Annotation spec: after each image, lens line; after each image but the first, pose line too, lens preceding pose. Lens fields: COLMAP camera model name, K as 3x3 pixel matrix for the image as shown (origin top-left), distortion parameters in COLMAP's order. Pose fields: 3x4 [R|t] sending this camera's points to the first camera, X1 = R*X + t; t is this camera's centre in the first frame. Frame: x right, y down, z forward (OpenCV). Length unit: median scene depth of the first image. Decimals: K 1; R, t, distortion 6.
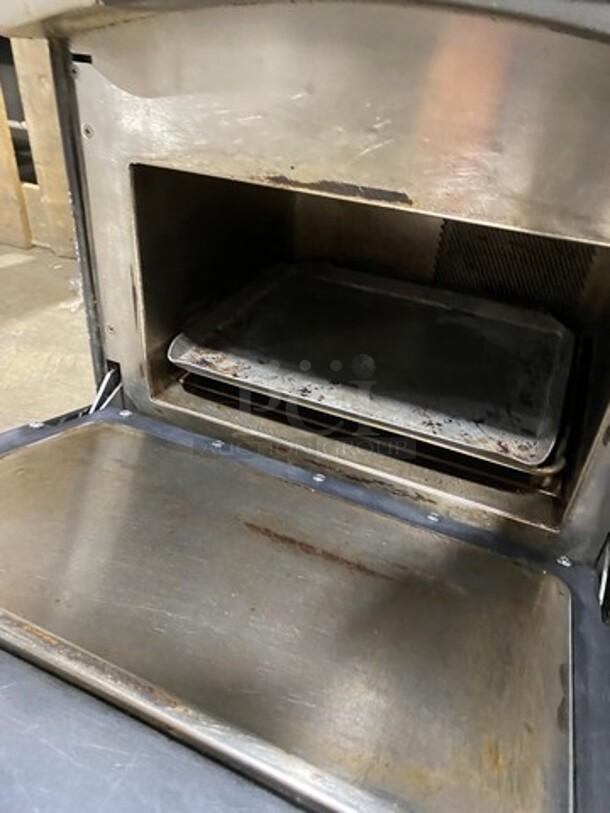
lens RADIAL K [[624.4, 0, 303.3], [0, 624.4, 406.0], [0, 0, 1]] dist [0.026209, -0.015758]
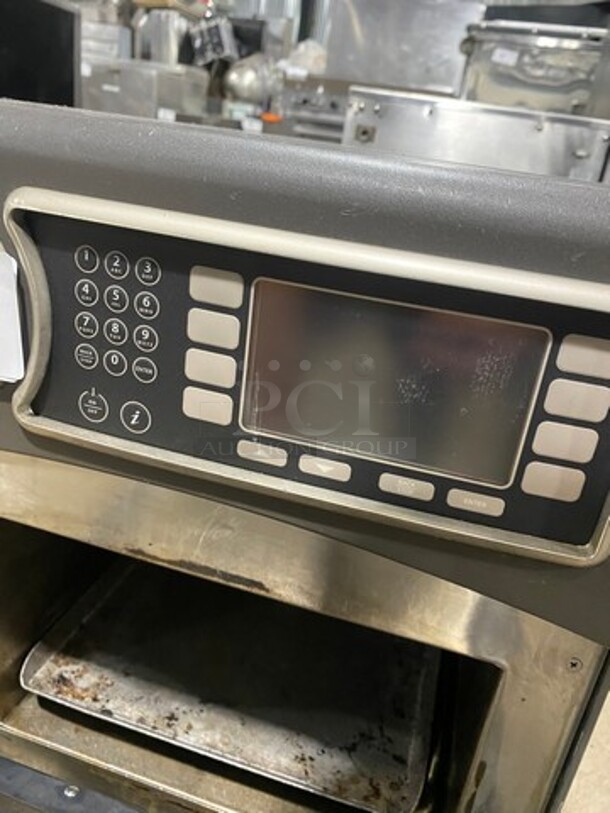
lens RADIAL K [[624.4, 0, 327.0], [0, 624.4, 387.1], [0, 0, 1]] dist [0.026209, -0.015758]
pose [[0.983255, 0.002108, 0.182224, 0.058043], [0.030119, 0.984302, -0.173903, -0.338803], [-0.179730, 0.176479, 0.967756, -0.042029]]
